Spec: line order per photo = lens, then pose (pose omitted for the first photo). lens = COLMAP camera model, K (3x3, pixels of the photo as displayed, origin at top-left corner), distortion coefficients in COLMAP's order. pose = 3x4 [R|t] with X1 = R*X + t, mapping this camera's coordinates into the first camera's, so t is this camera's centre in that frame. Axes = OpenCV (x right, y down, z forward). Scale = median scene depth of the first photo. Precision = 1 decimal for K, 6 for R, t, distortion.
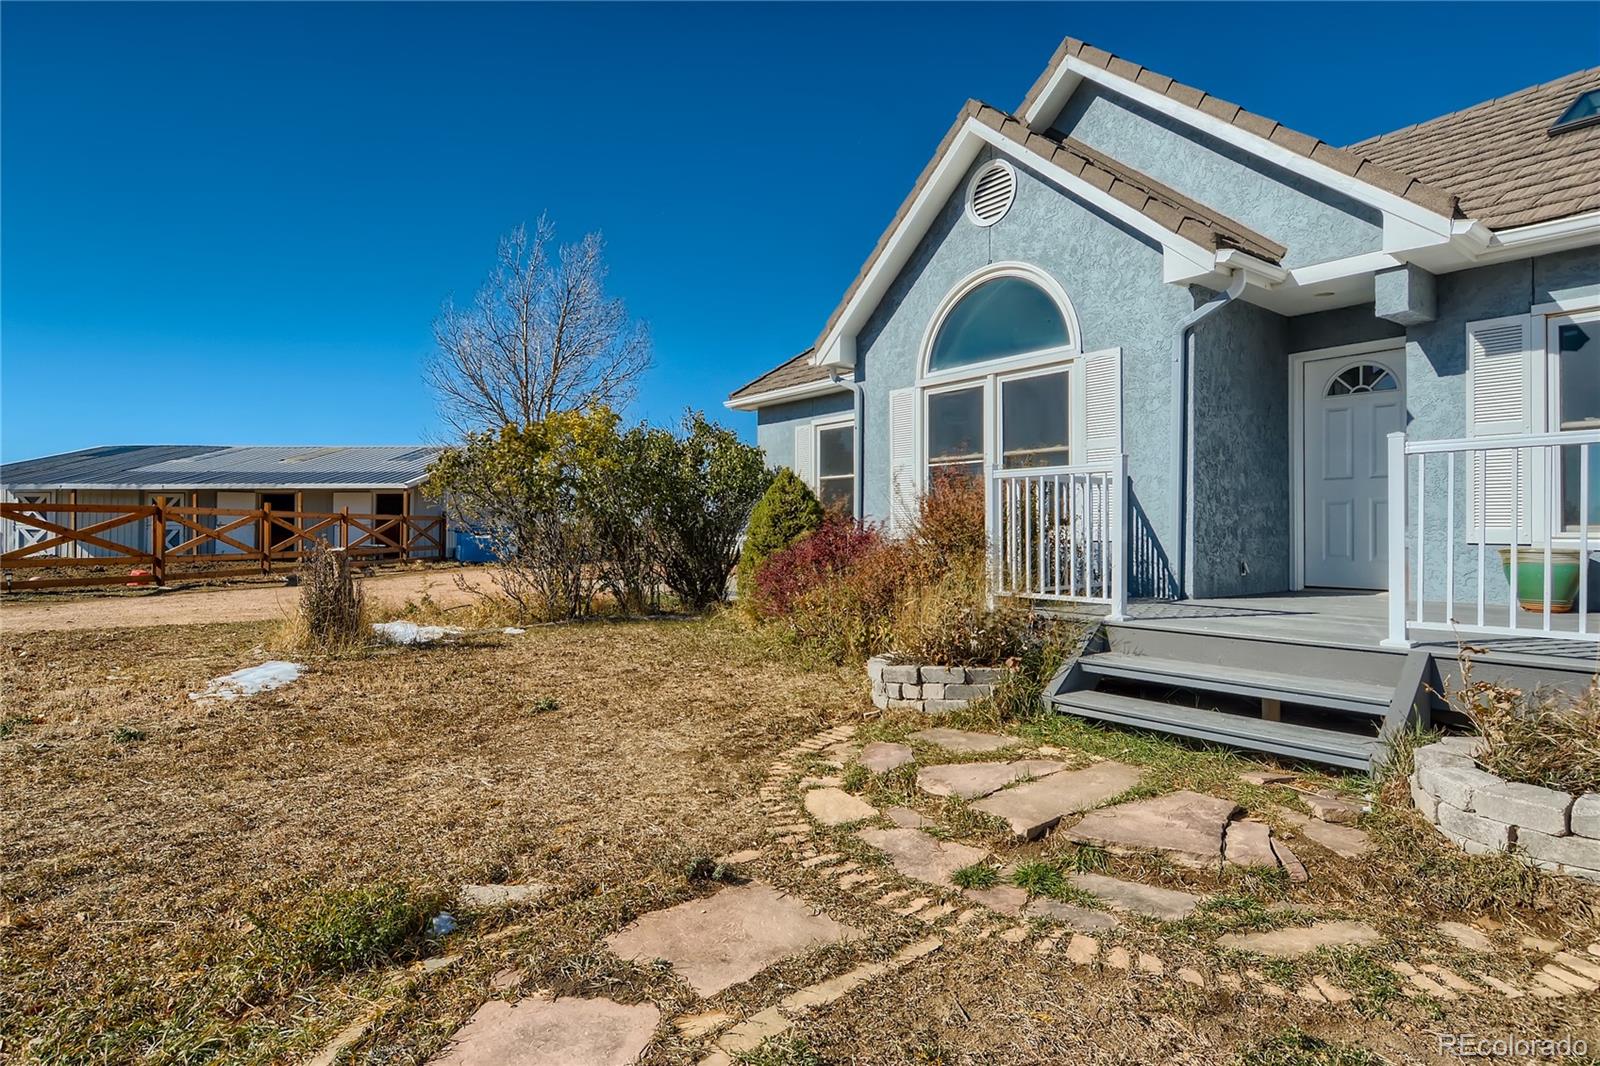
lens RADIAL K [[851.2, 0, 813.5], [0, 851.2, 529.5], [0, 0, 1]] dist [0.005045, -0.001997]
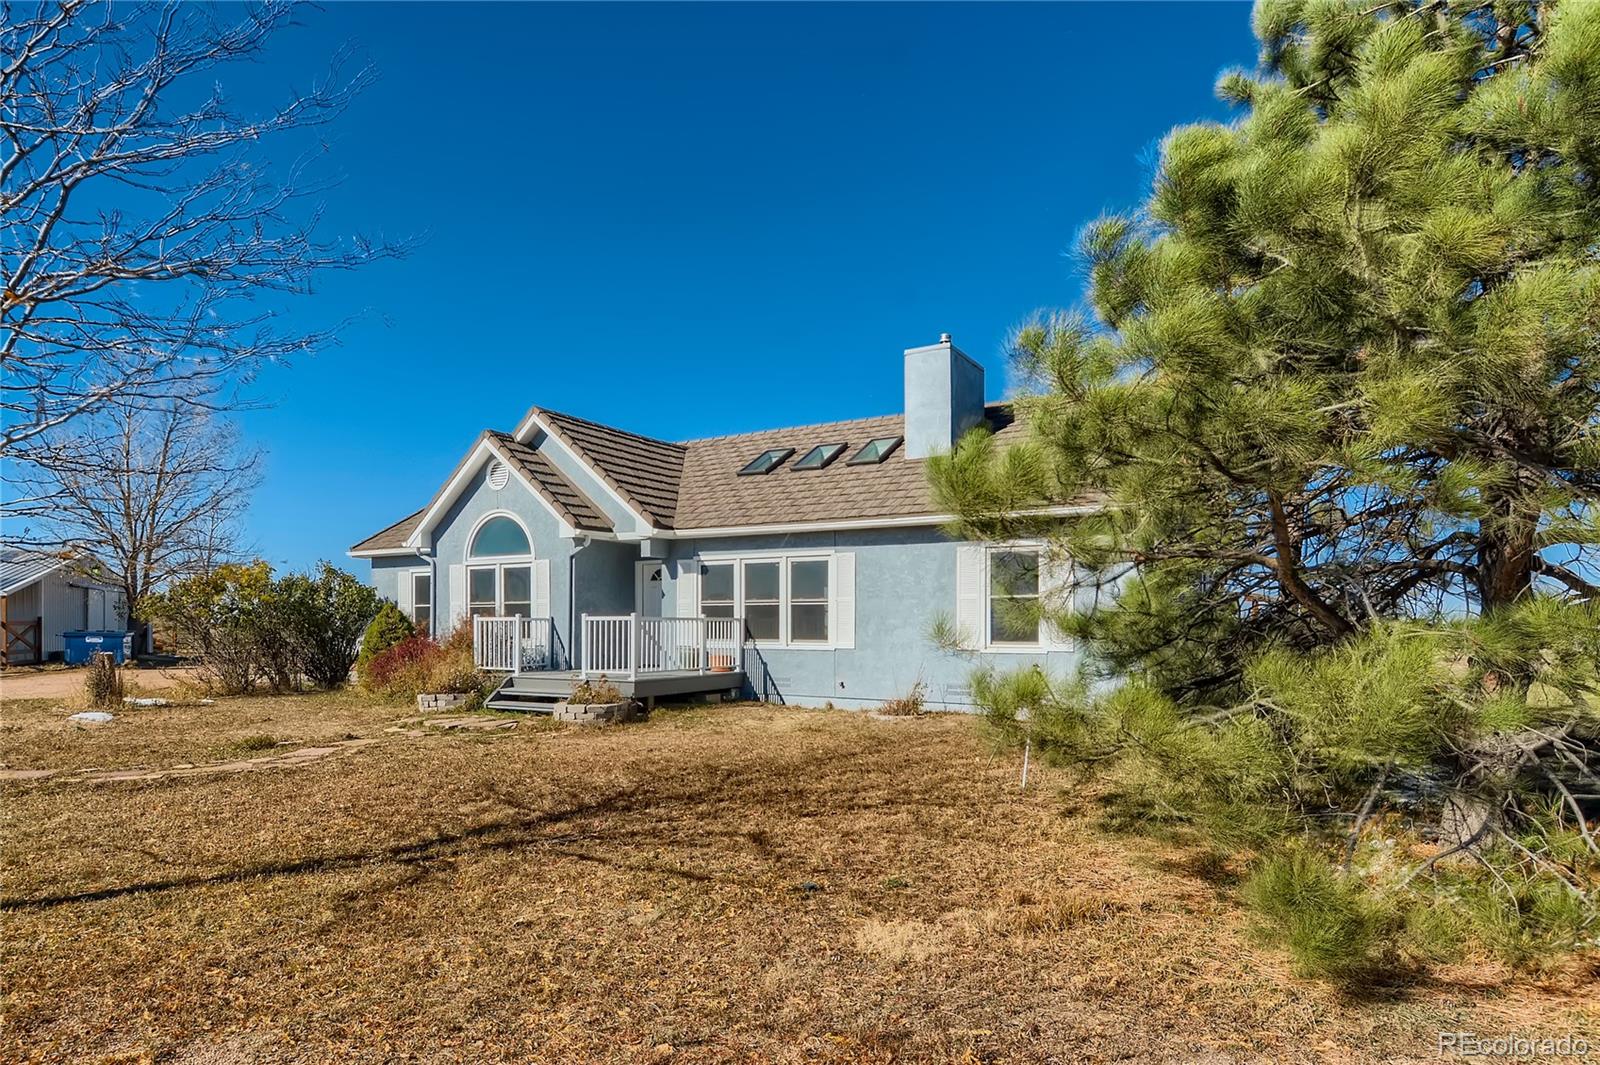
lens RADIAL K [[851.2, 0, 800.7], [0, 851.2, 631.0], [0, 0, 1]] dist [0.005045, -0.001997]
pose [[0.922829, -0.001178, 0.385208, 0.083548], [-0.000245, 0.999993, 0.003647, -0.026341], [-0.385209, -0.003460, 0.922823, -1.051906]]
